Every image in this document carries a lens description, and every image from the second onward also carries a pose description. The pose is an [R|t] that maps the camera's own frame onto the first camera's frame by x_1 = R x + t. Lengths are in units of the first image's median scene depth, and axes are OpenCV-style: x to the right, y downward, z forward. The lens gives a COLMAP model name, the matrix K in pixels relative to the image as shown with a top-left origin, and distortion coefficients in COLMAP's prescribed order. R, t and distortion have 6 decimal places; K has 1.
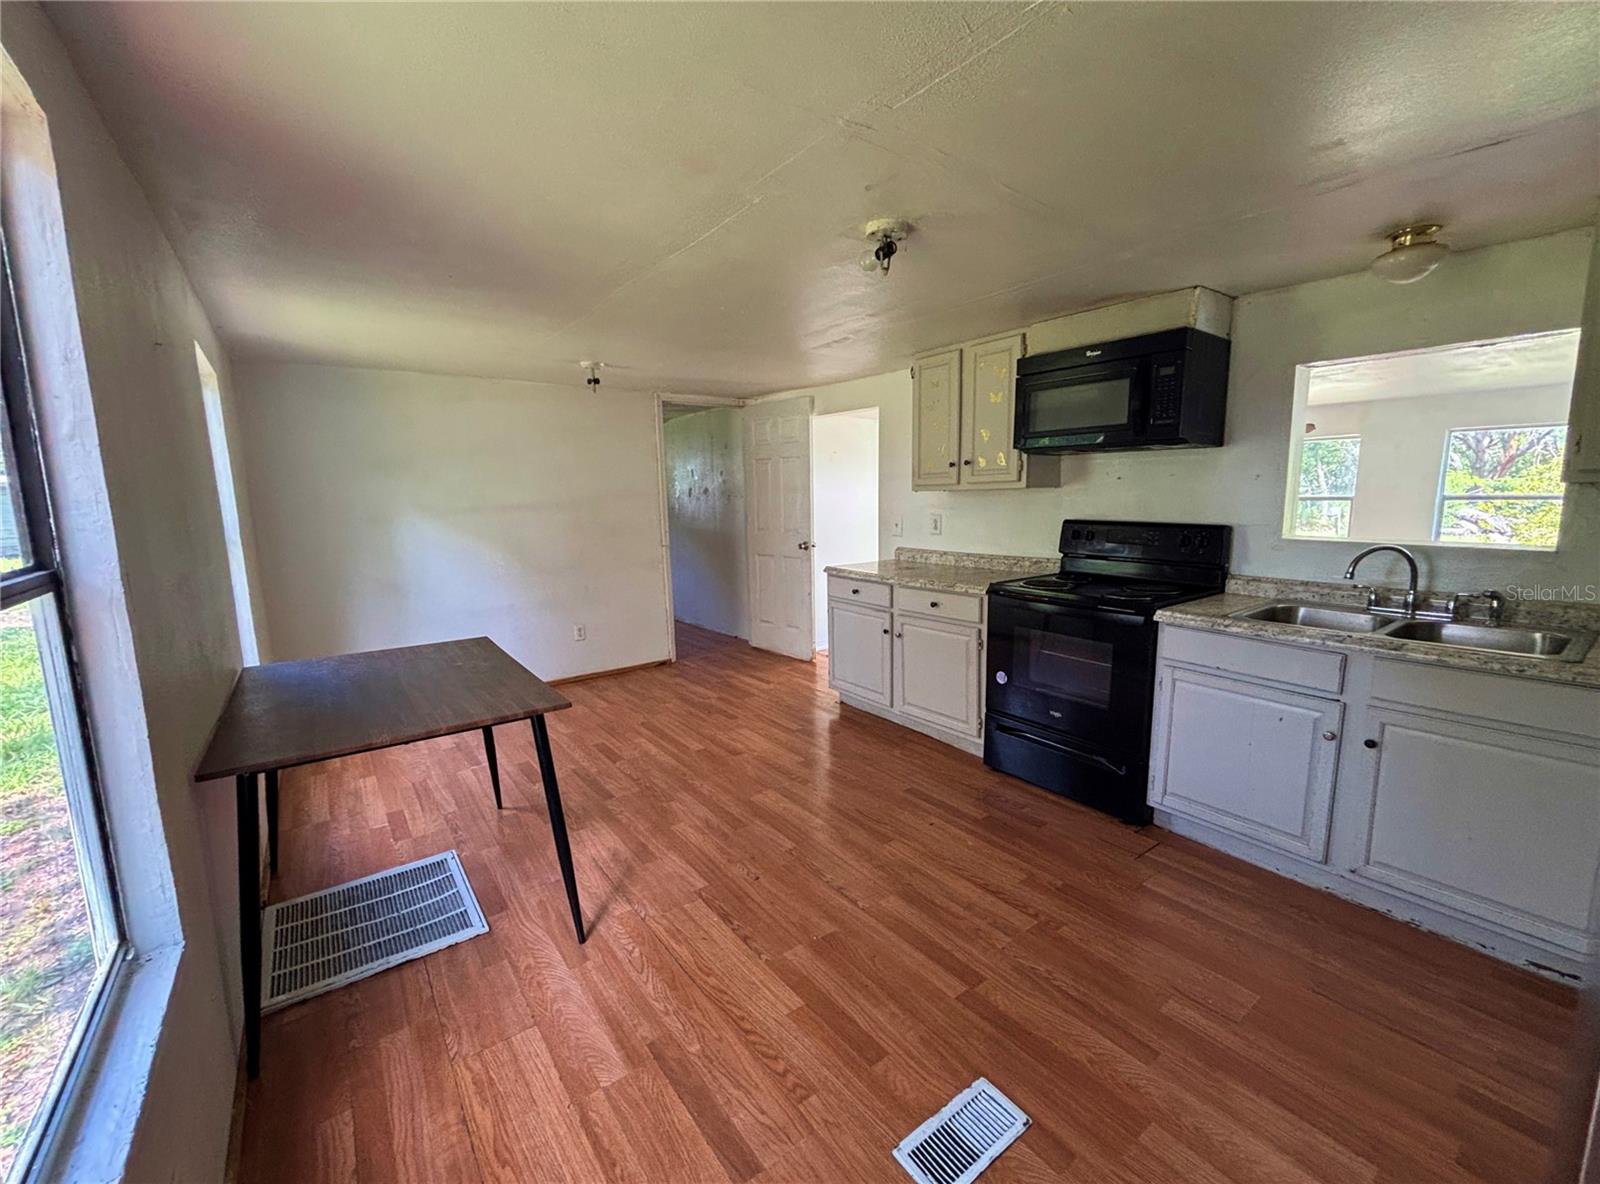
lens RADIAL K [[649.3, 0, 804.4], [0, 649.3, 592.5], [0, 0, 1]] dist [-0.000285, 0.000466]
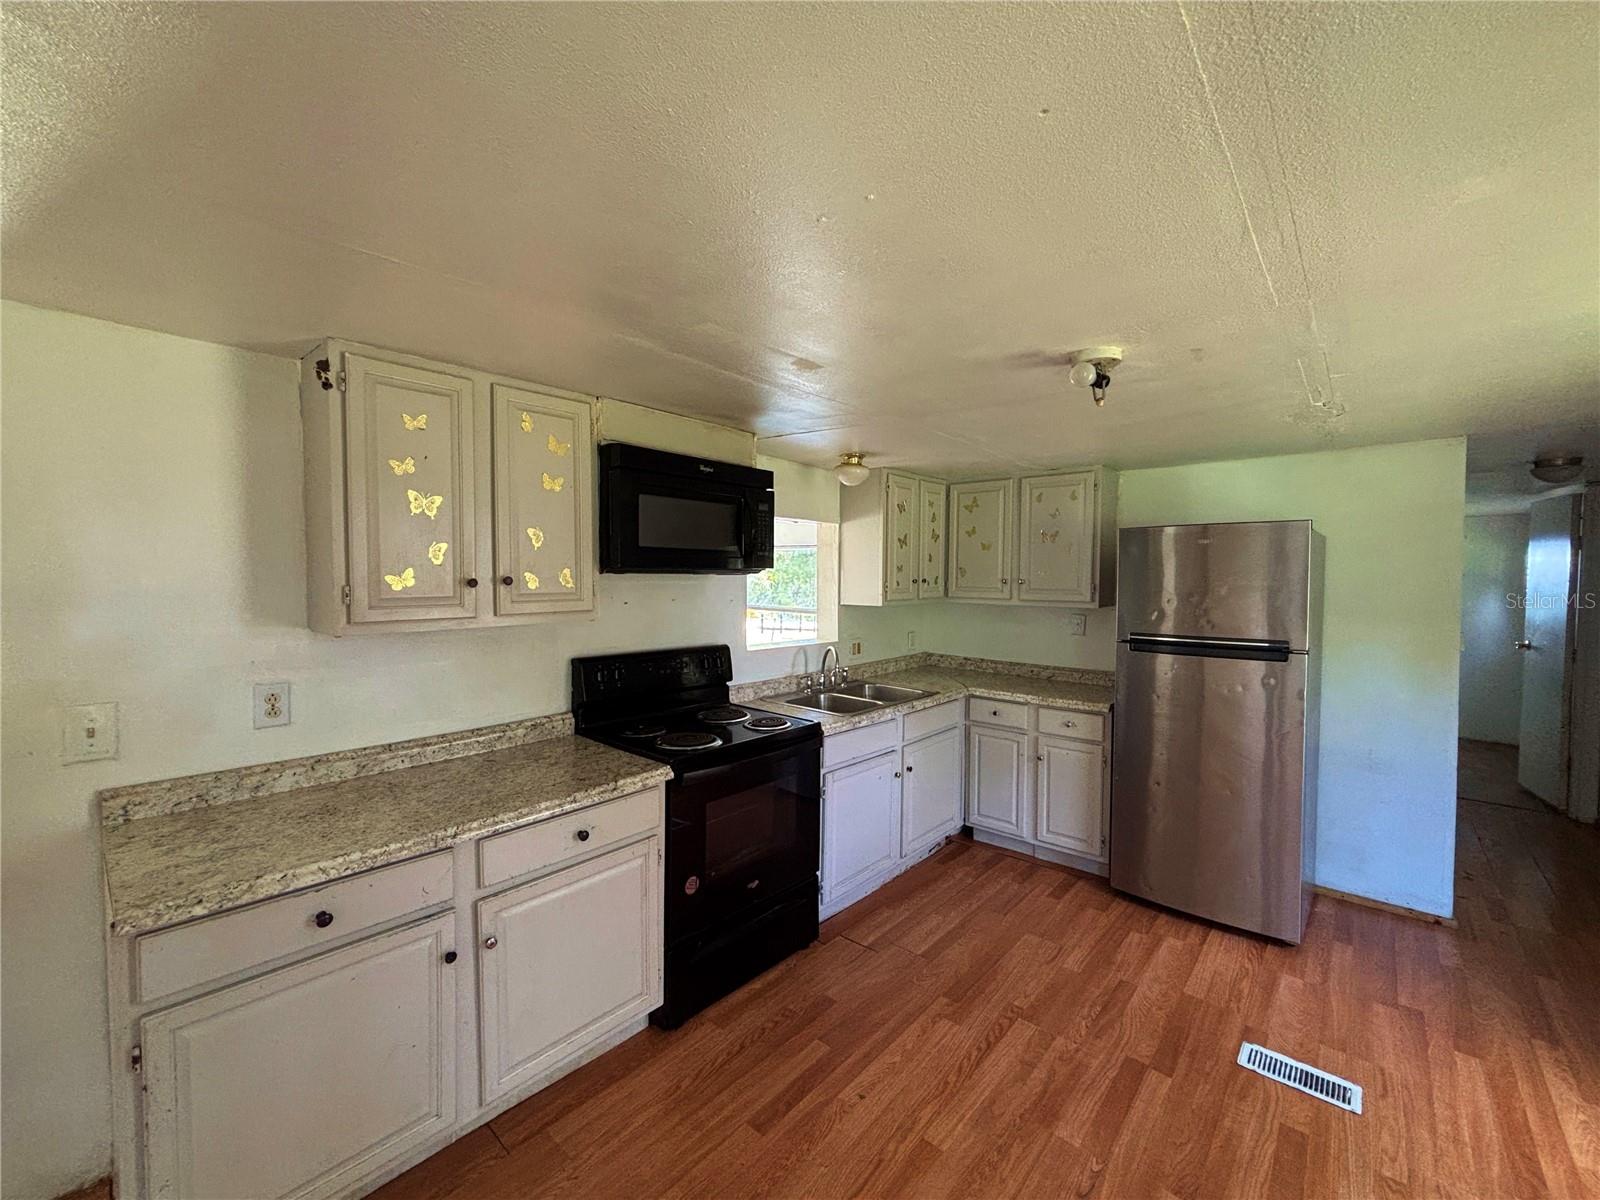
lens RADIAL K [[649.3, 0, 801.0], [0, 649.3, 594.0], [0, 0, 1]] dist [-0.000285, 0.000466]
pose [[-0.197404, -0.018557, 0.980147, -0.557238], [0.144578, 0.988337, 0.047831, -0.270282], [-0.969602, 0.151149, -0.192419, 1.302362]]
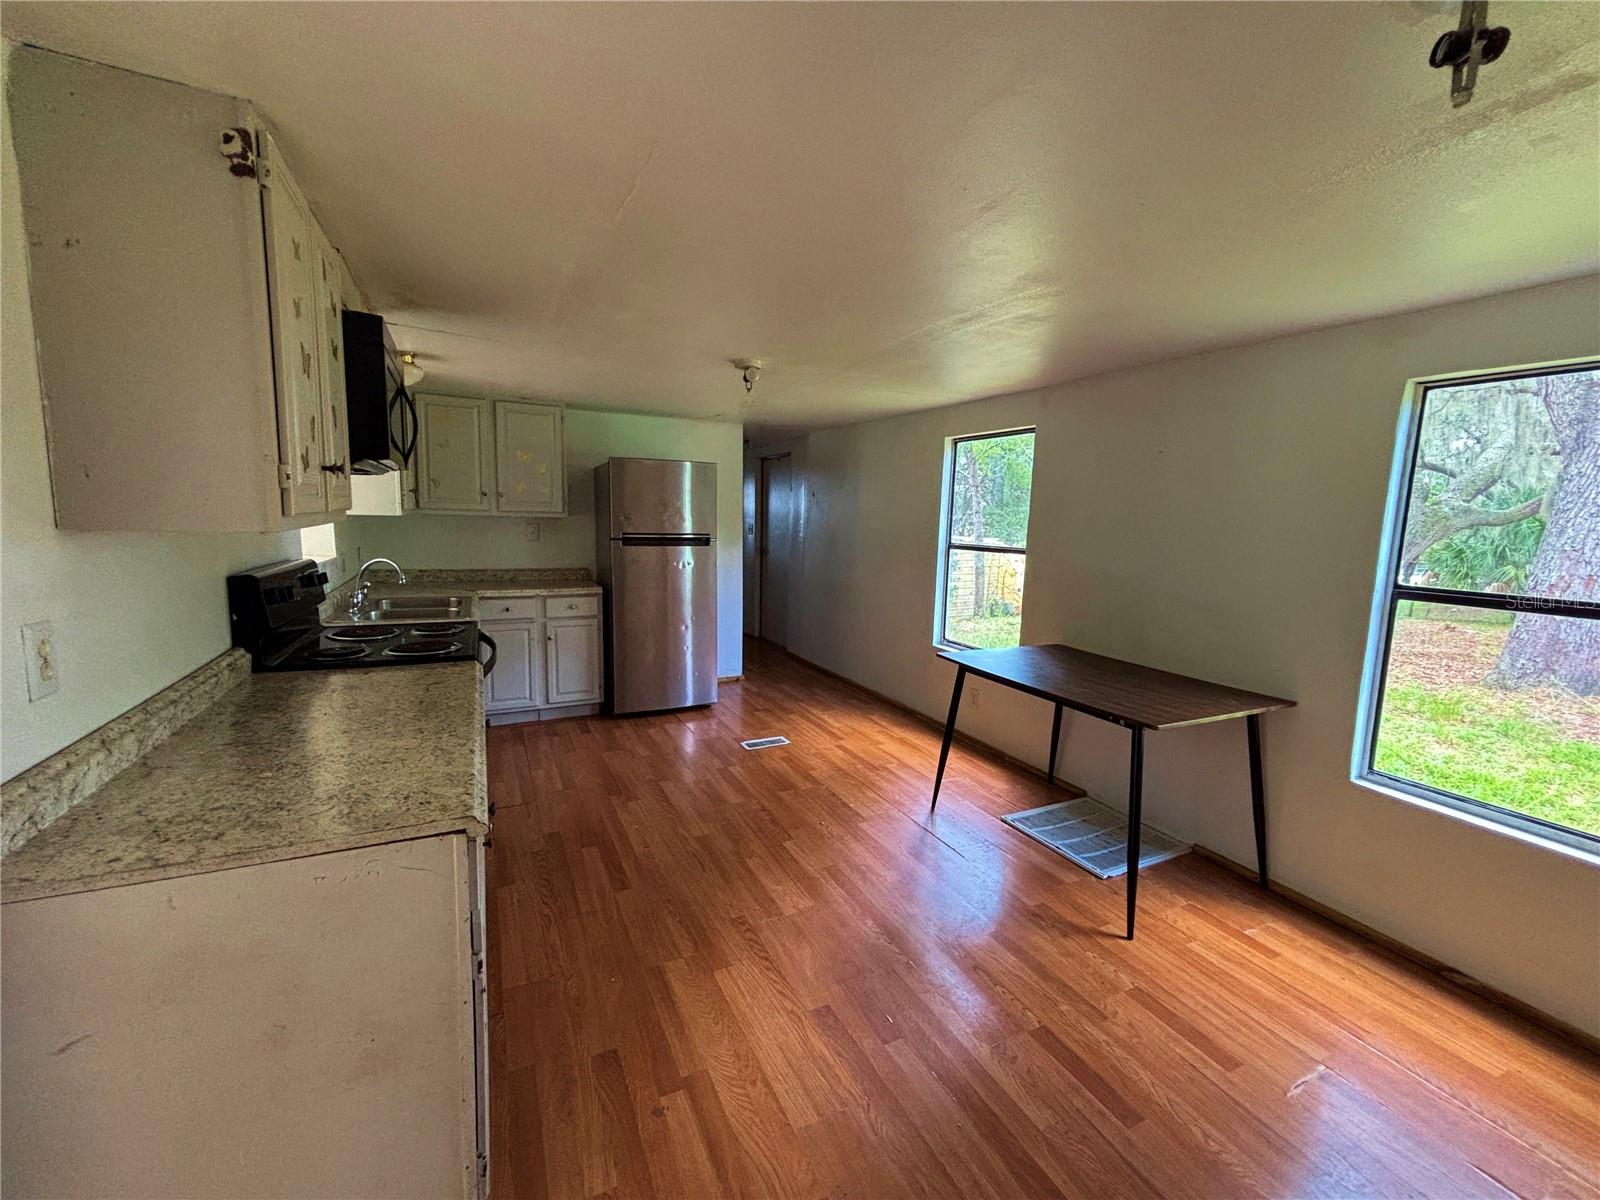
lens RADIAL K [[649.3, 0, 804.7], [0, 649.3, 598.2], [0, 0, 1]] dist [-0.000285, 0.000466]
pose [[-0.982916, -0.037981, 0.180094, -0.258112], [0.012149, 0.962955, 0.269389, -0.347586], [-0.183654, 0.266974, -0.946042, 2.125129]]
